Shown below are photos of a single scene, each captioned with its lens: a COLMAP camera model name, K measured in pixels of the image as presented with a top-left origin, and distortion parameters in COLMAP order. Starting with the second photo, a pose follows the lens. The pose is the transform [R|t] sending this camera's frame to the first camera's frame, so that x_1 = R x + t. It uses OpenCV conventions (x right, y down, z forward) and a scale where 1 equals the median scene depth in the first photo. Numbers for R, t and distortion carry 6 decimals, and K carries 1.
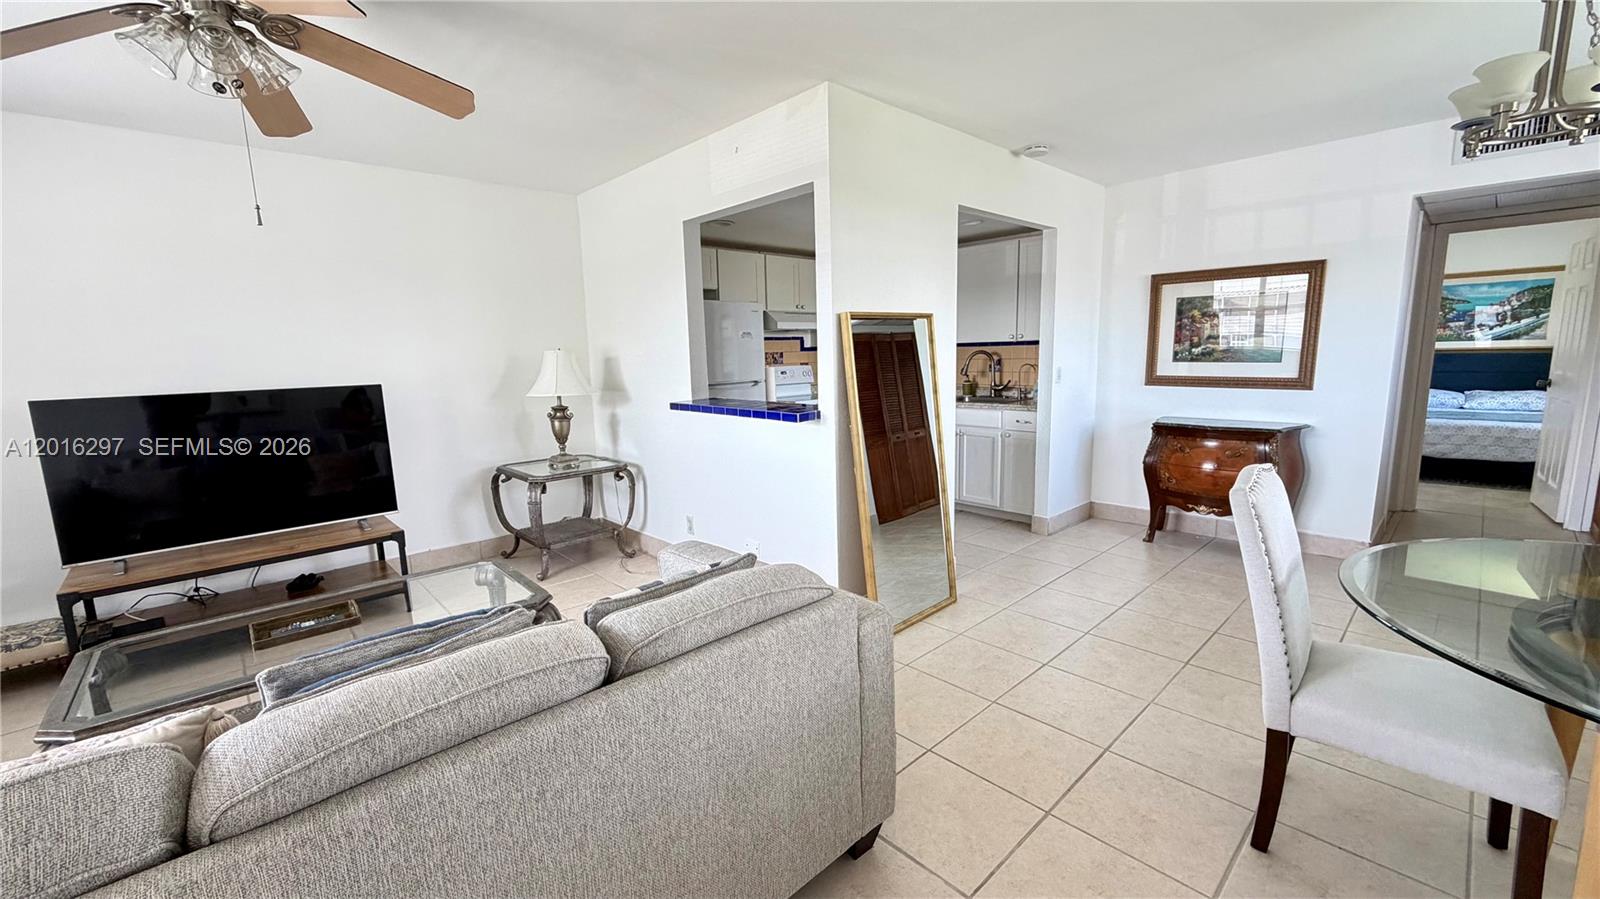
lens RADIAL K [[635.2, 0, 797.1], [0, 635.2, 446.0], [0, 0, 1]] dist [-0.001486, -0.000236]
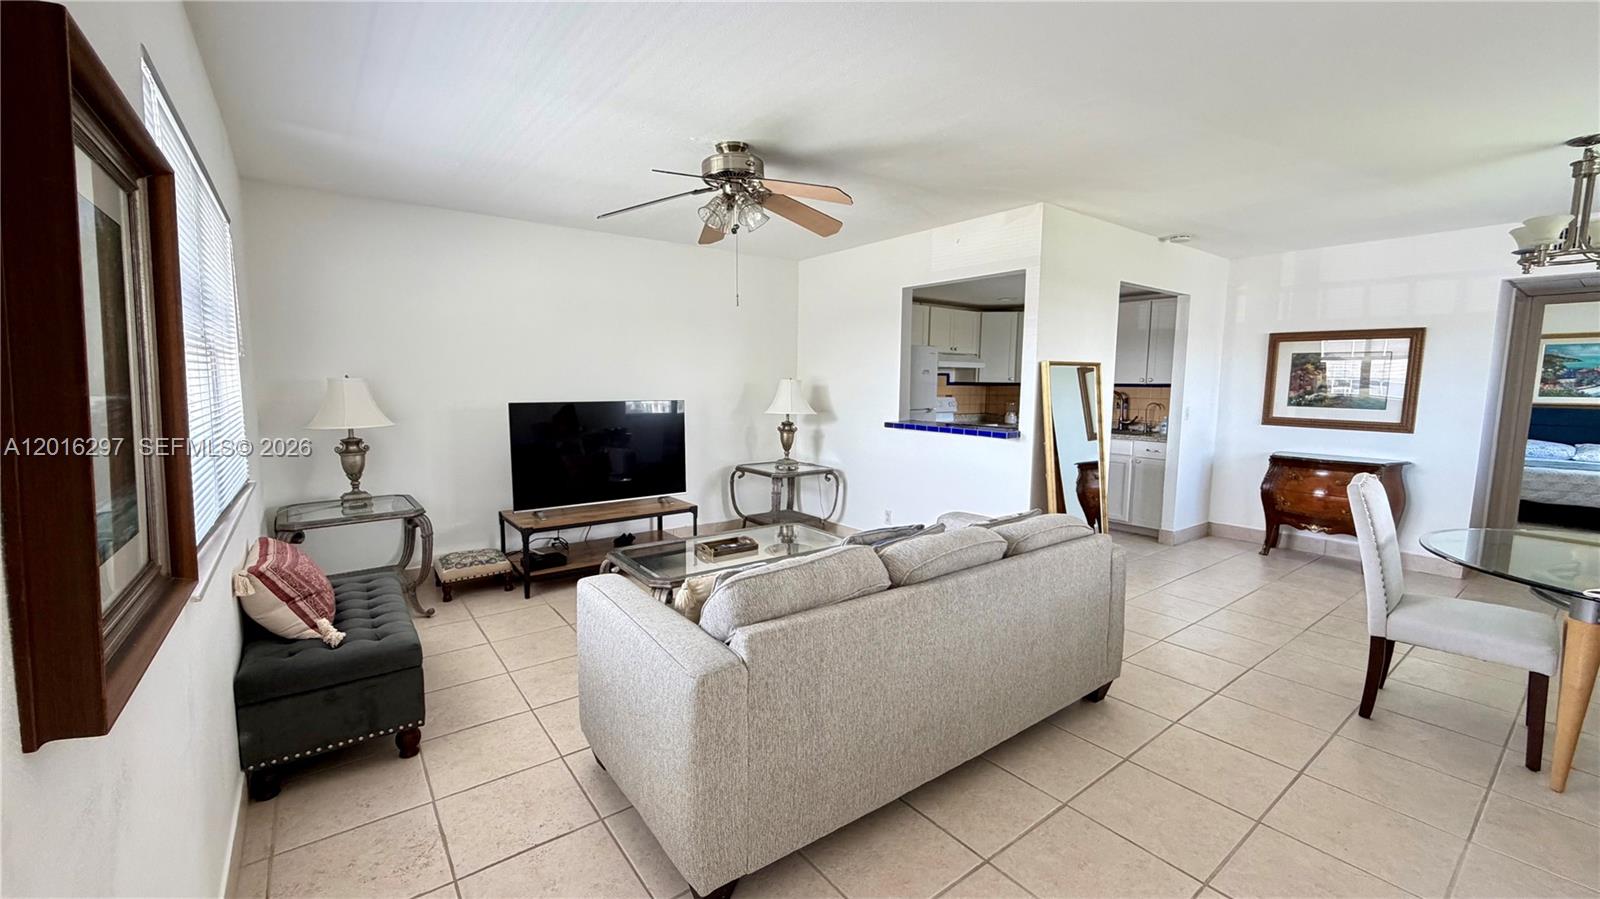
lens RADIAL K [[635.2, 0, 796.0], [0, 635.2, 446.1], [0, 0, 1]] dist [-0.001486, -0.000236]
pose [[0.993964, 0.044365, -0.100339, -0.223455], [-0.048849, 0.997894, -0.042676, 0.042811], [0.098234, 0.047320, 0.994038, -0.300811]]
